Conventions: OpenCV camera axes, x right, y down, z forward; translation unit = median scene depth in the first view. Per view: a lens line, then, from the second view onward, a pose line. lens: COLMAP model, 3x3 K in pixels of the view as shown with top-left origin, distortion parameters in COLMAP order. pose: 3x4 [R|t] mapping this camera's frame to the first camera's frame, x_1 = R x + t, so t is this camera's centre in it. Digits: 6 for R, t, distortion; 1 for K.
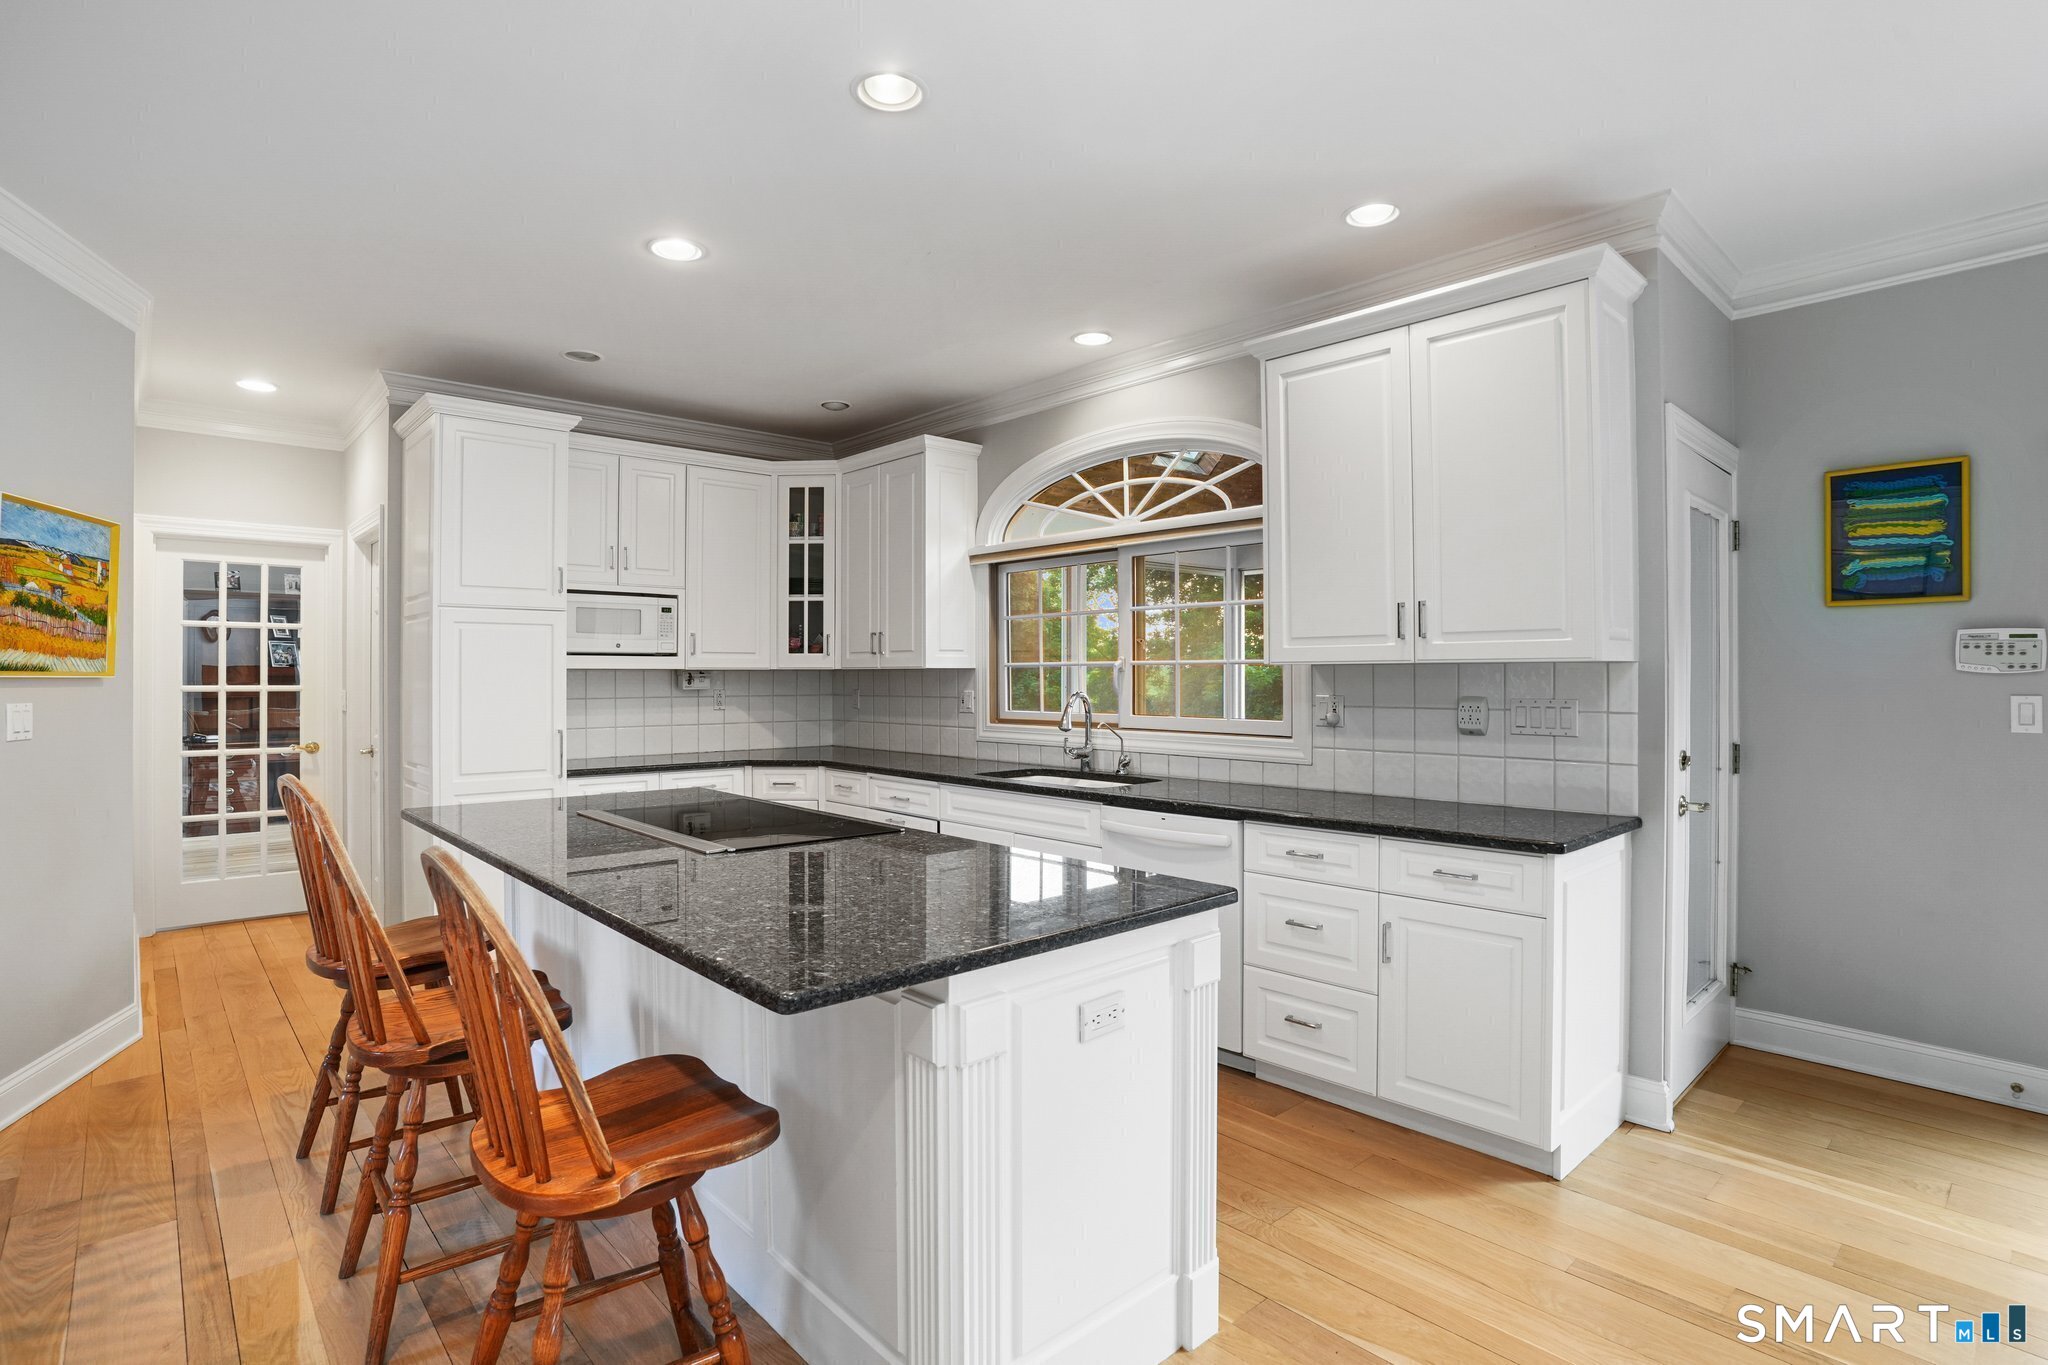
lens RADIAL K [[1008.6, 0, 1020.8], [0, 1008.6, 690.5], [0, 0, 1]] dist [-0.040251, 0.027570]
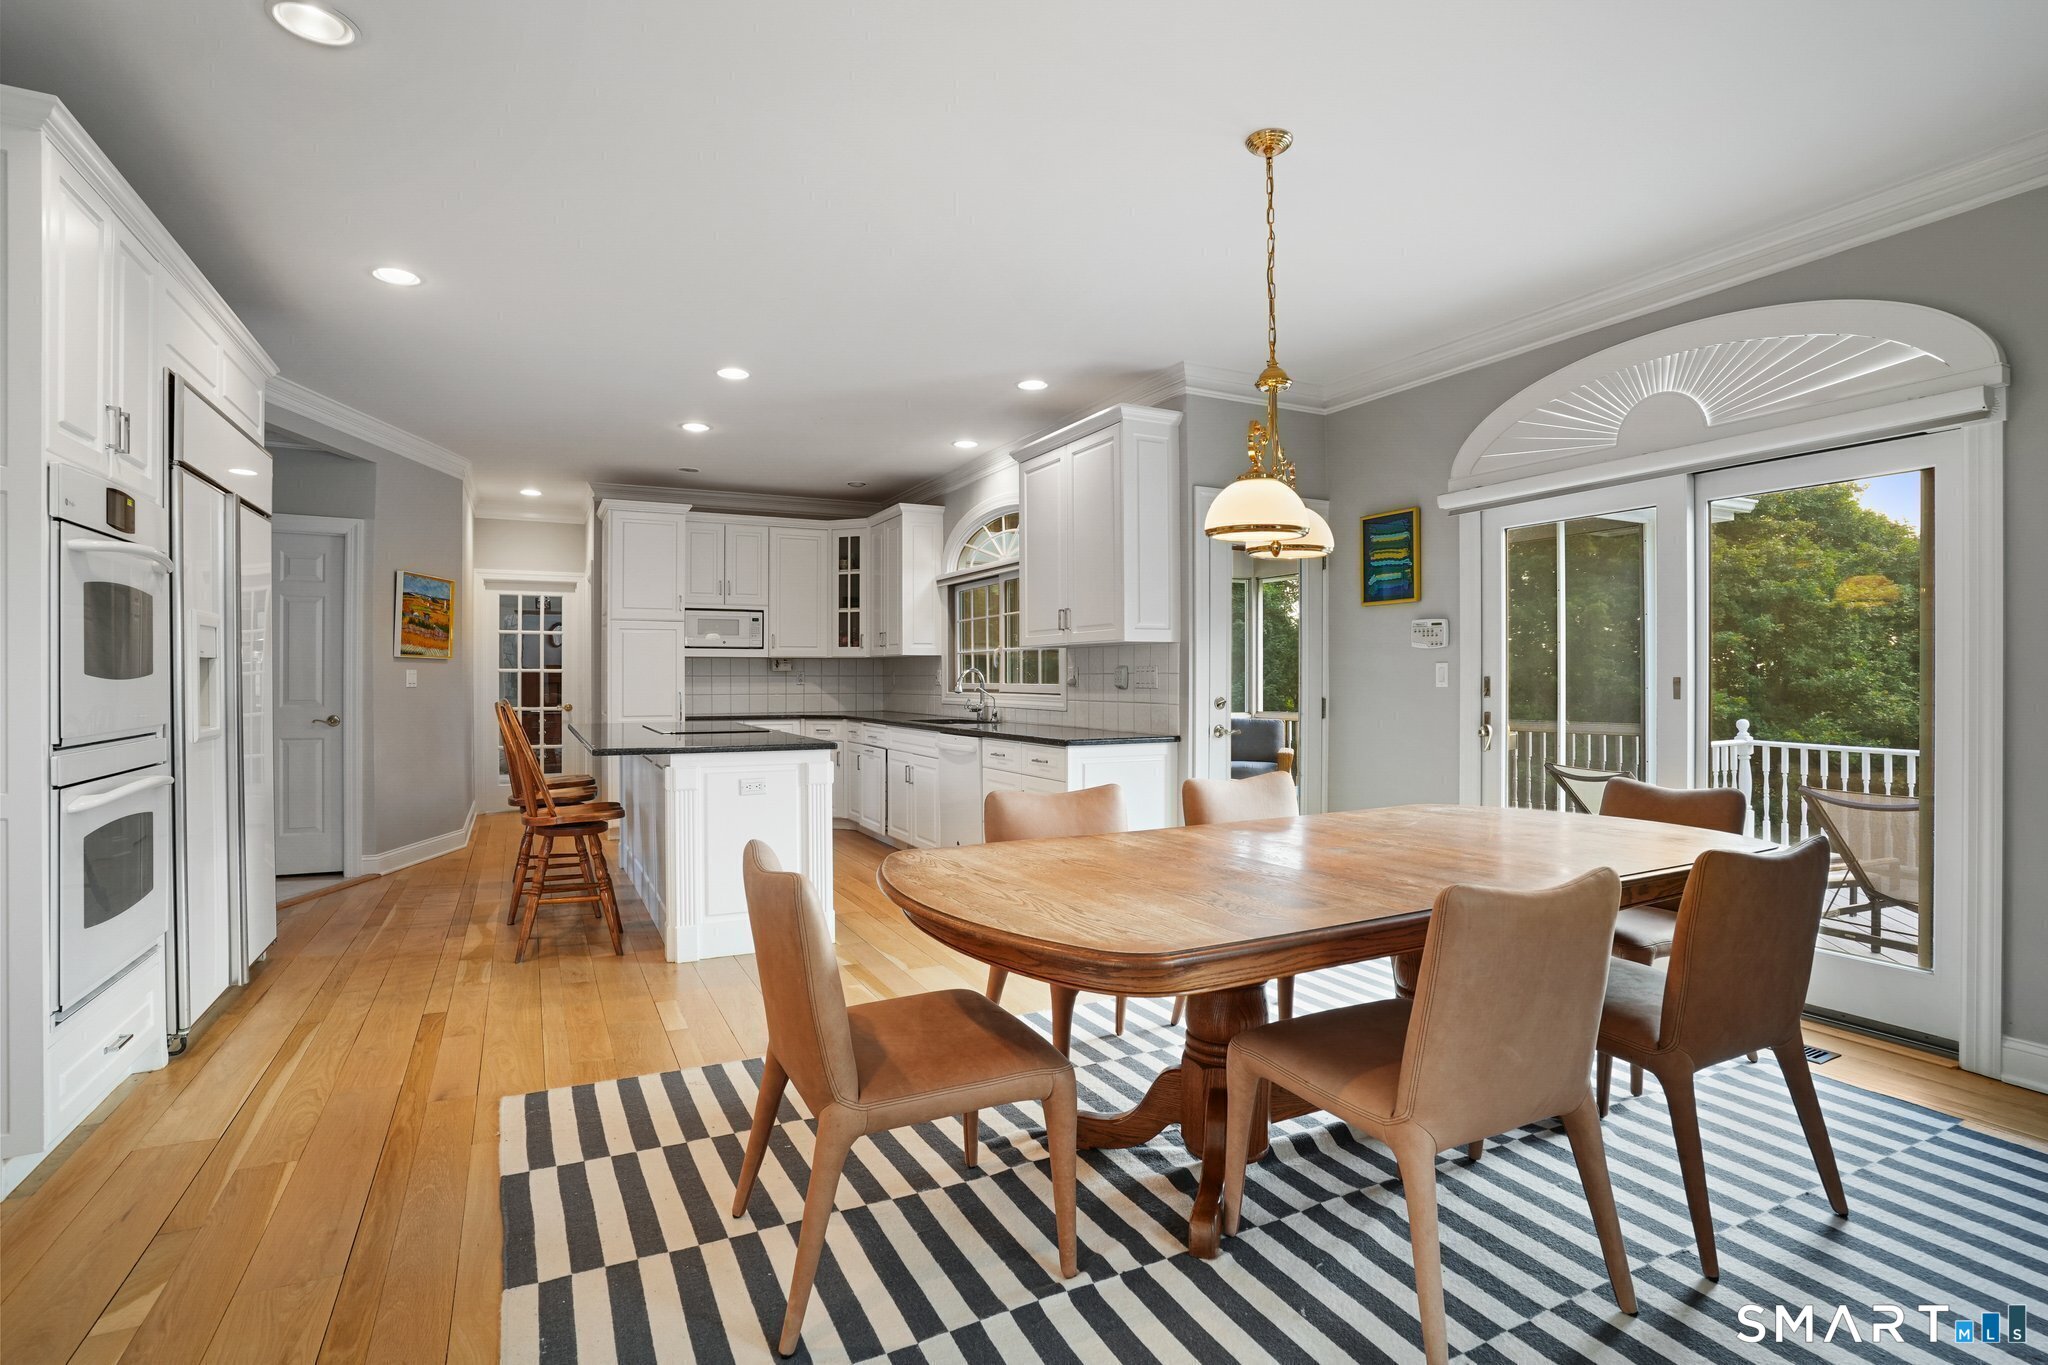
lens RADIAL K [[965.9, 0, 1024.0], [0, 965.9, 682.5], [0, 0, 1]] dist [-0.000716, -0.000023]
pose [[0.965574, 0.000357, -0.260130, 0.444906], [-0.002406, 0.999969, -0.007558, 0.028633], [0.260119, 0.007923, 0.965544, -0.352024]]
